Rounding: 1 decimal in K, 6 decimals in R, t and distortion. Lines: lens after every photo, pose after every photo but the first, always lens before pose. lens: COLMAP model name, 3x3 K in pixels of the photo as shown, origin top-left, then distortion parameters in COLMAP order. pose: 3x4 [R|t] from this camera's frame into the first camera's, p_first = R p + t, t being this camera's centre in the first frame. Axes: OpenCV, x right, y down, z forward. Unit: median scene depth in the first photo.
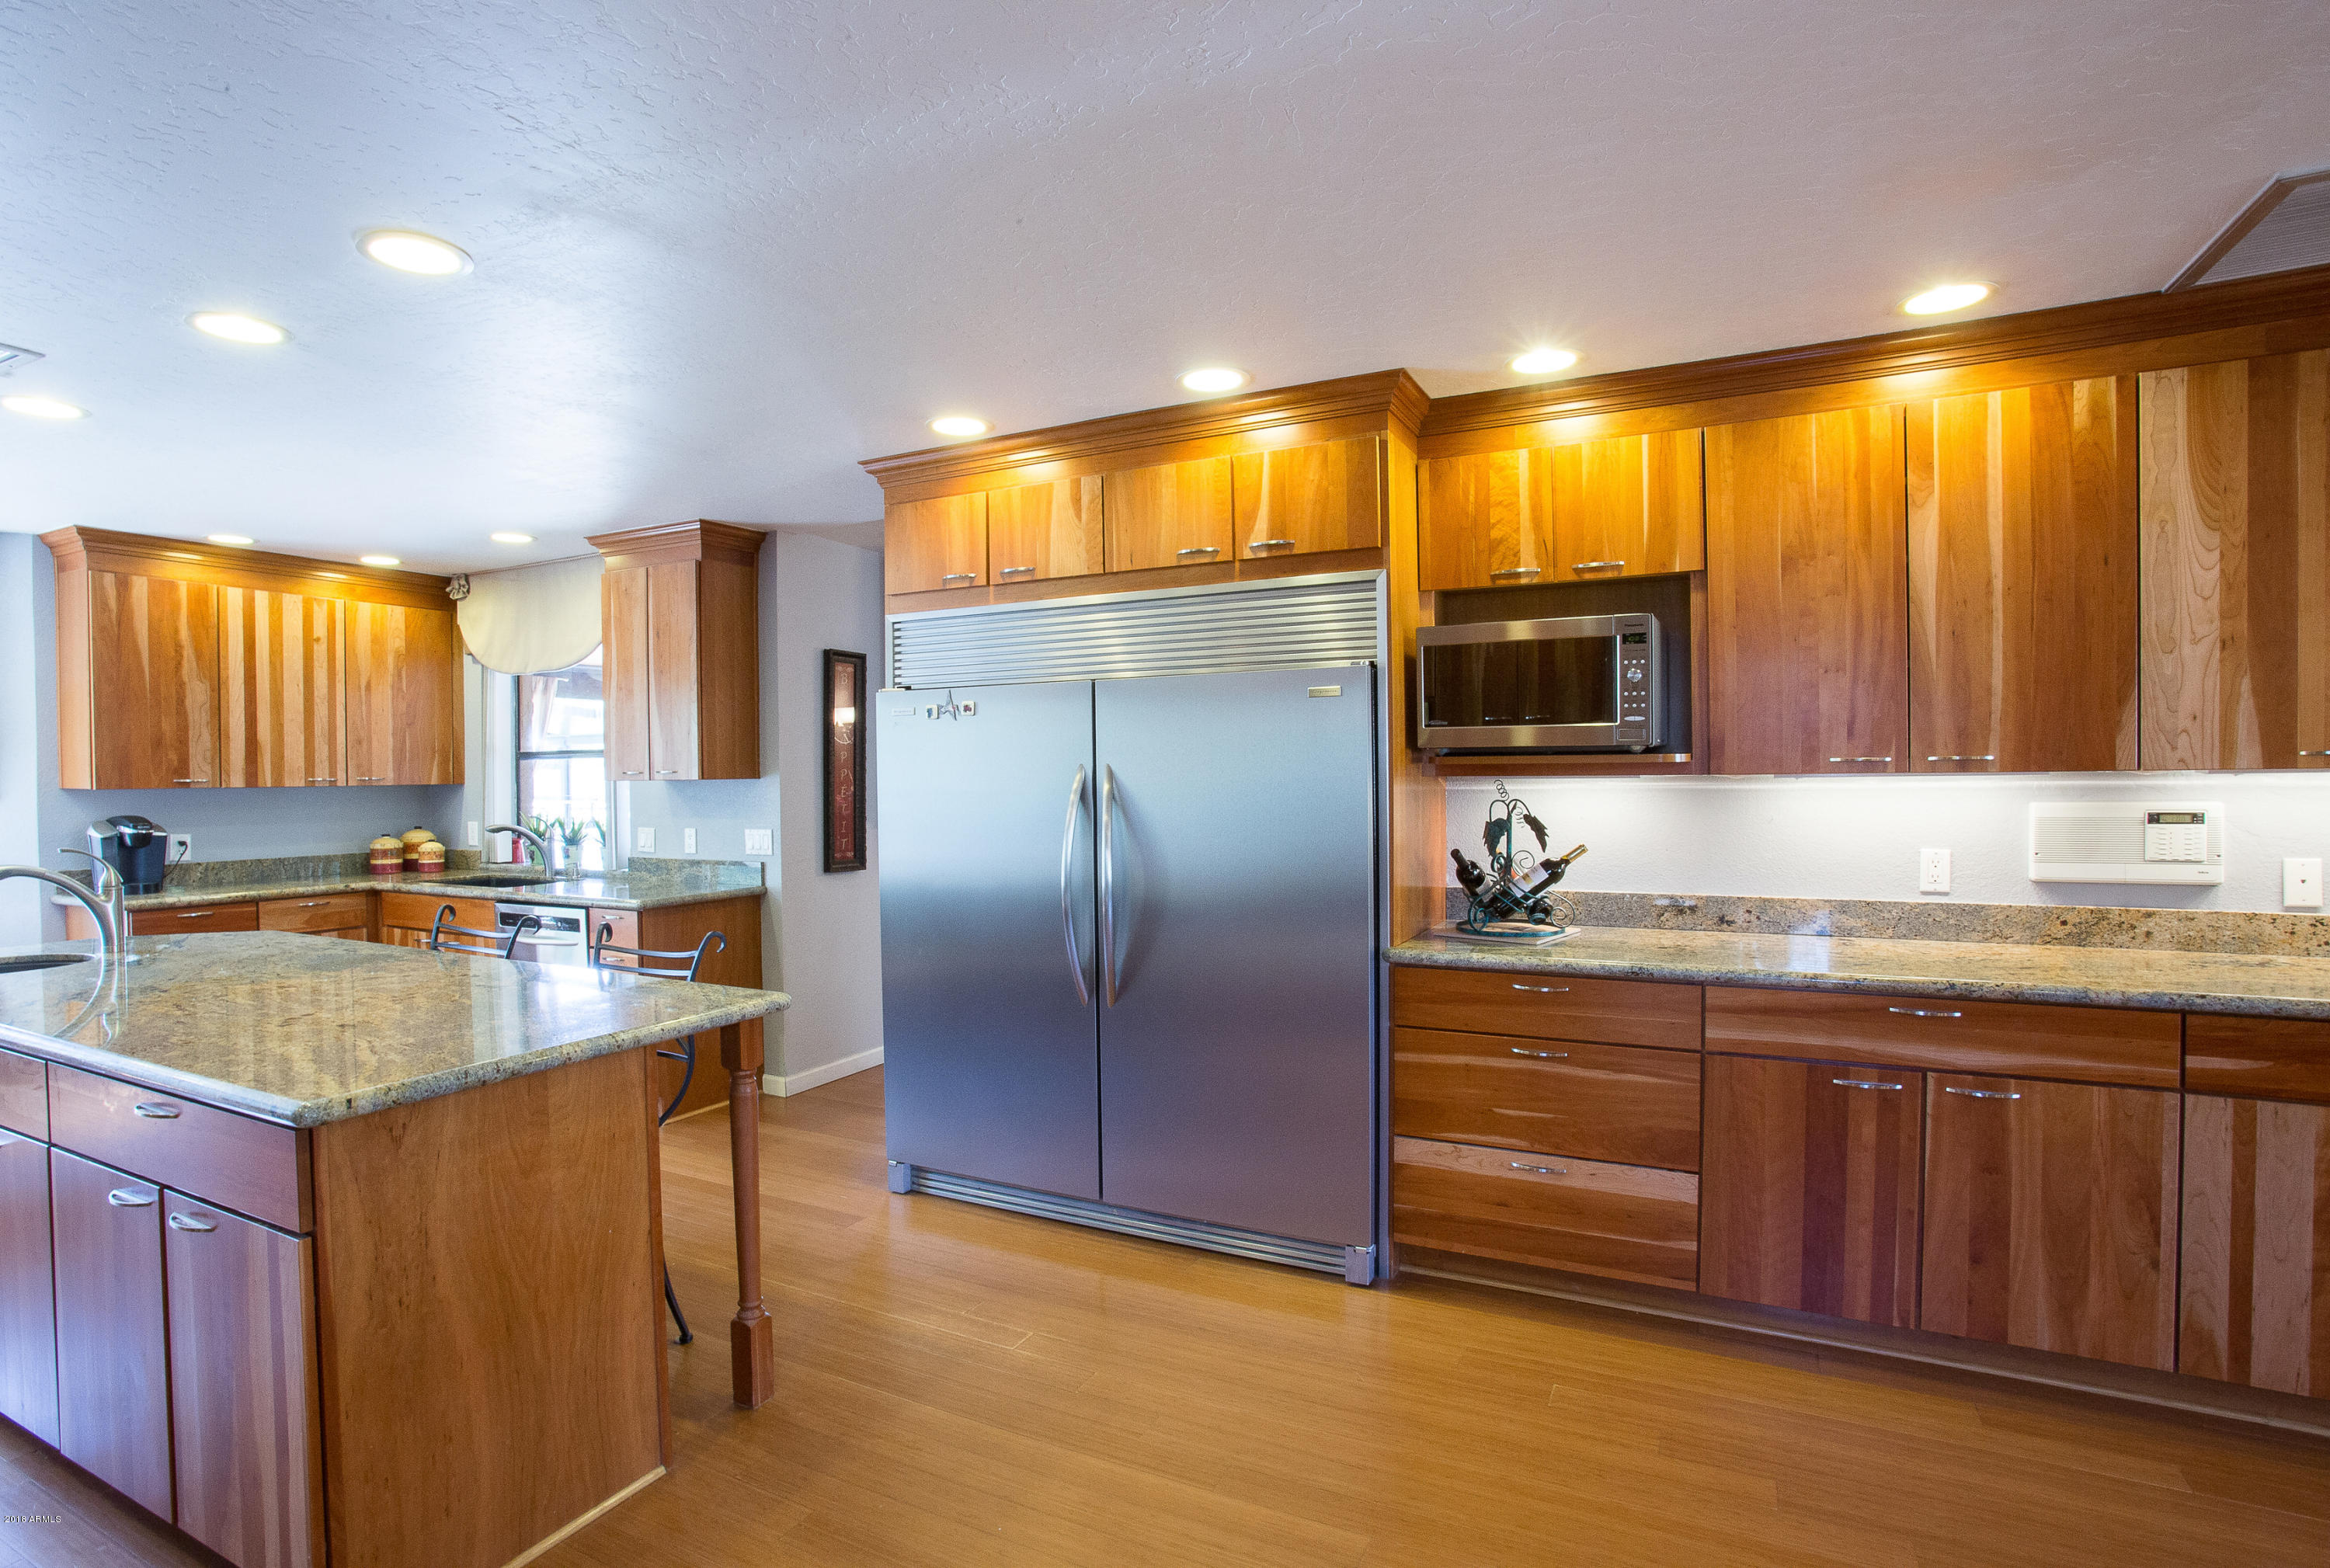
lens RADIAL K [[1123.9, 0, 1165.0], [0, 1123.9, 784.0], [0, 0, 1]] dist [-0.039469, 0.000611]
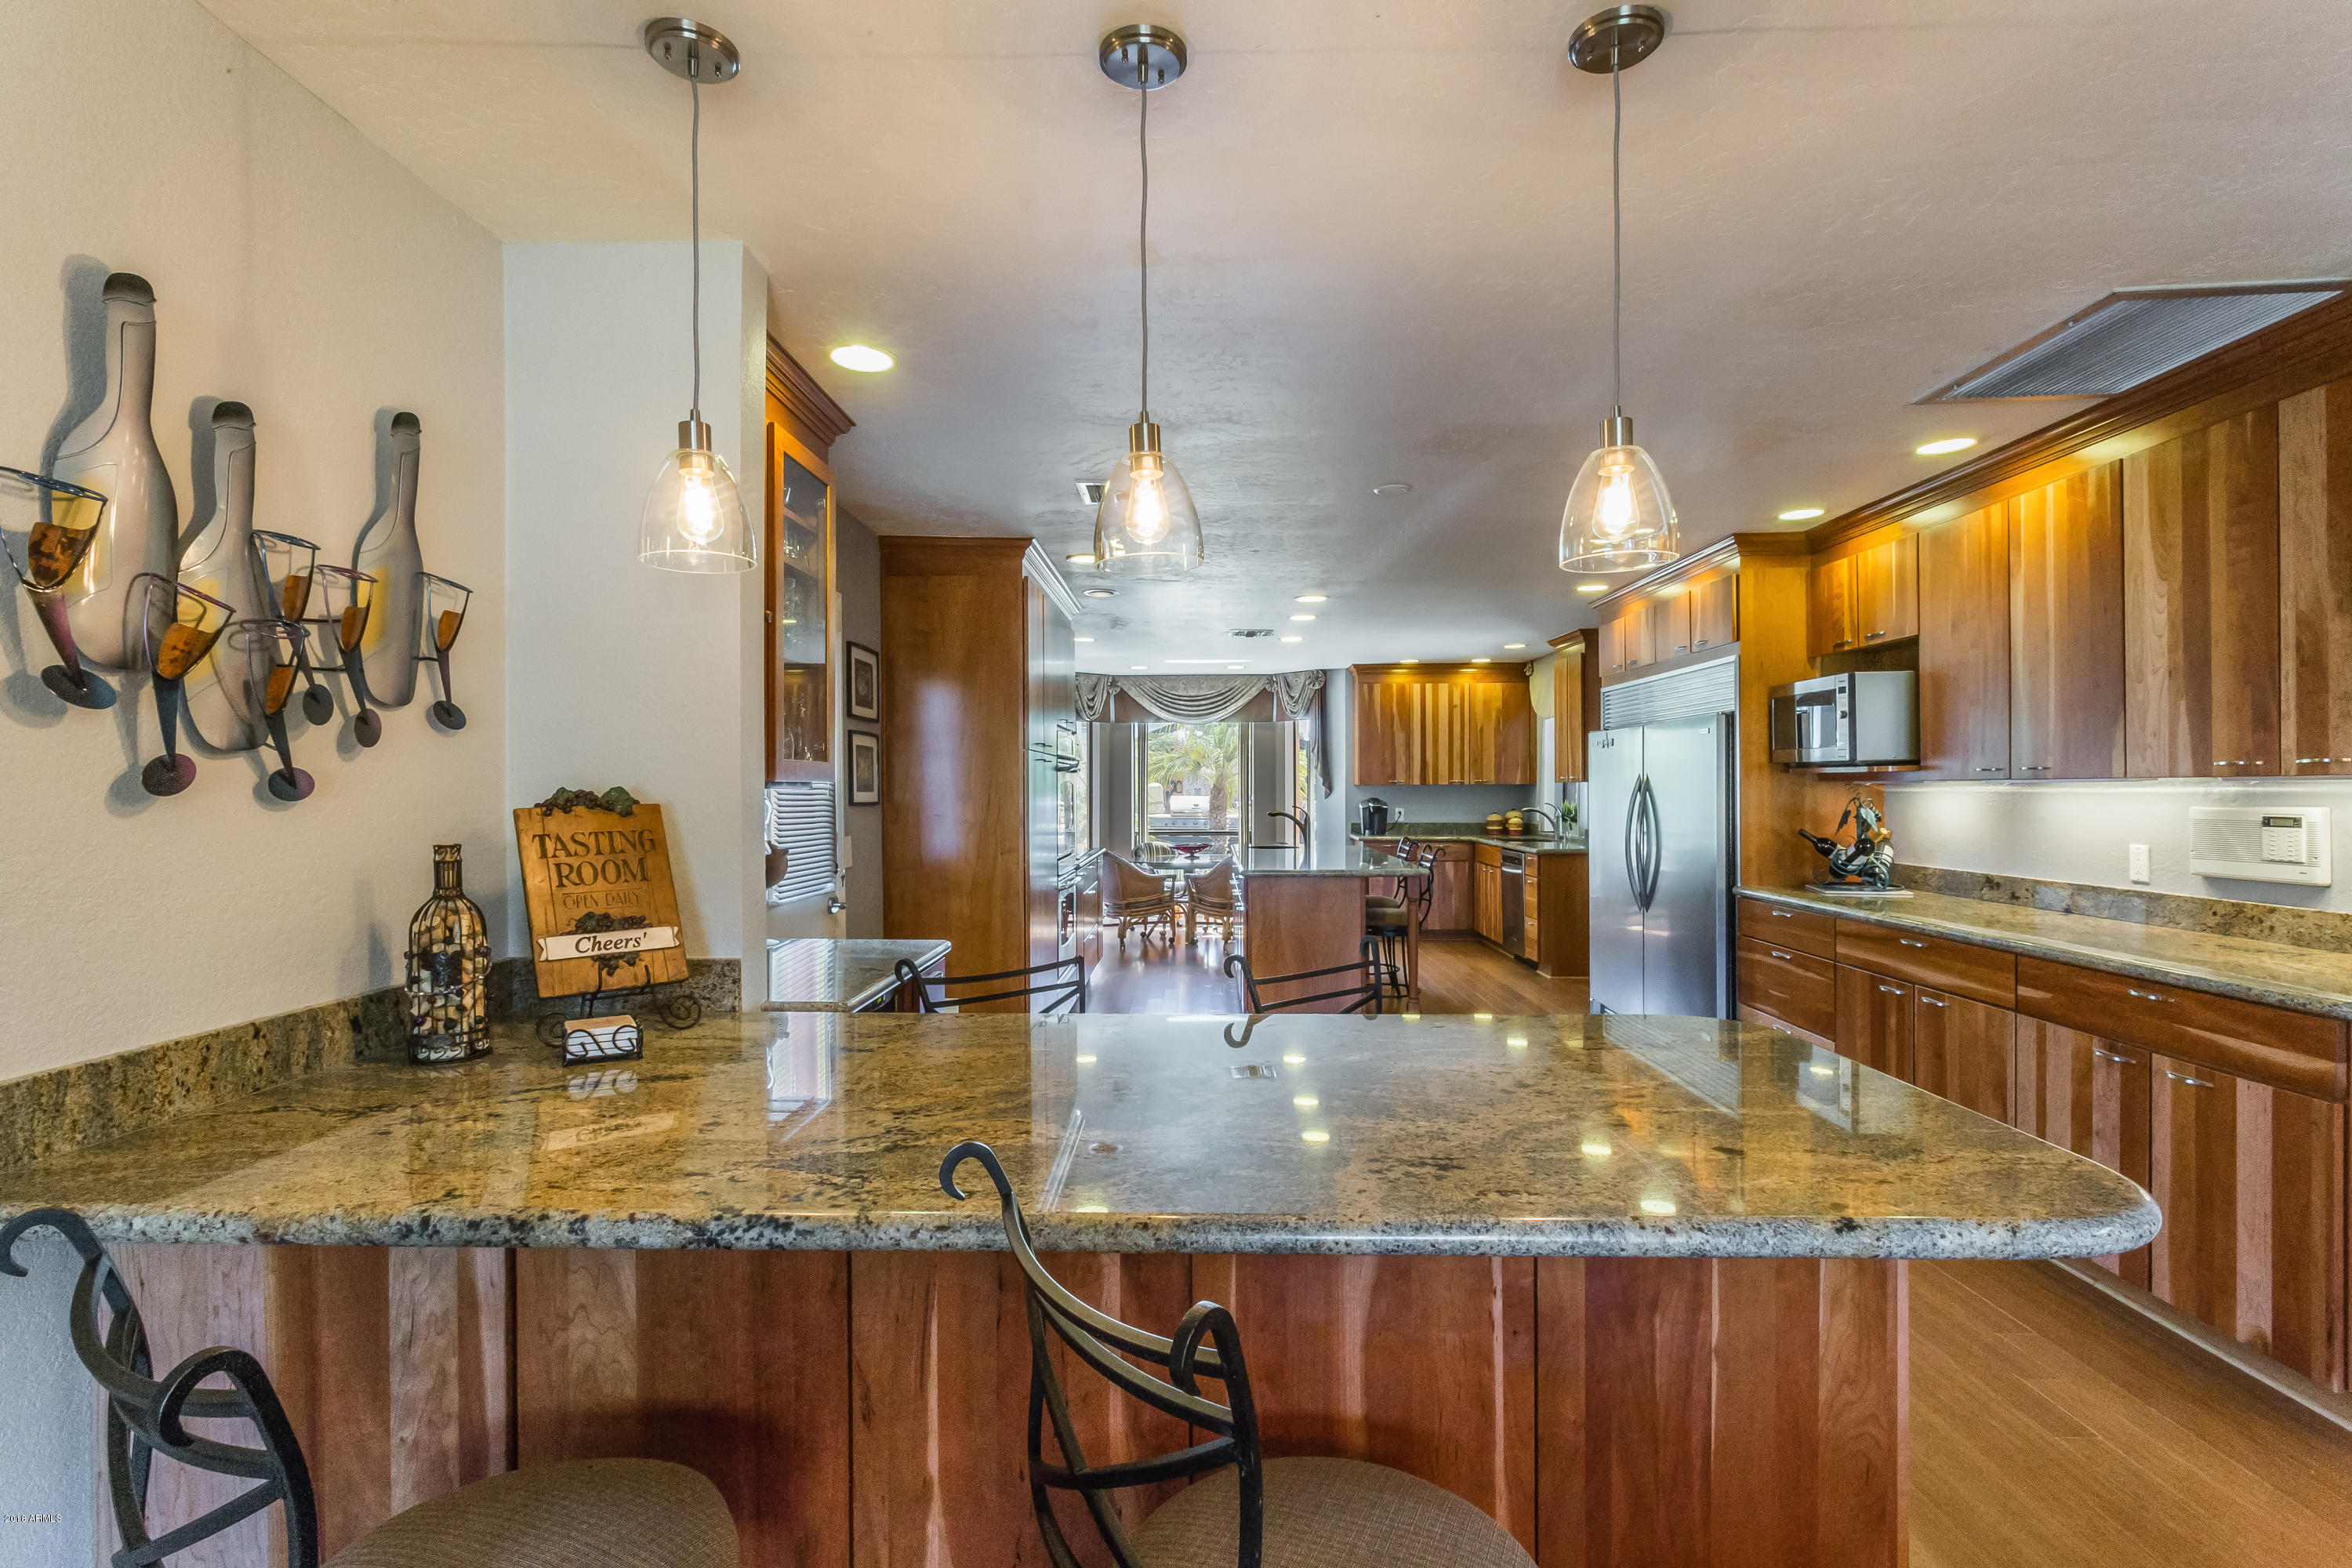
lens RADIAL K [[1136.2, 0, 1176.0], [0, 1136.2, 784.0], [0, 0, 1]] dist [0.003859, 0.000043]
pose [[0.425764, 0.005939, -0.904815, 1.377755], [-0.009037, 0.999956, 0.002310, 0.000755], [0.904789, 0.007193, 0.425799, -0.450559]]
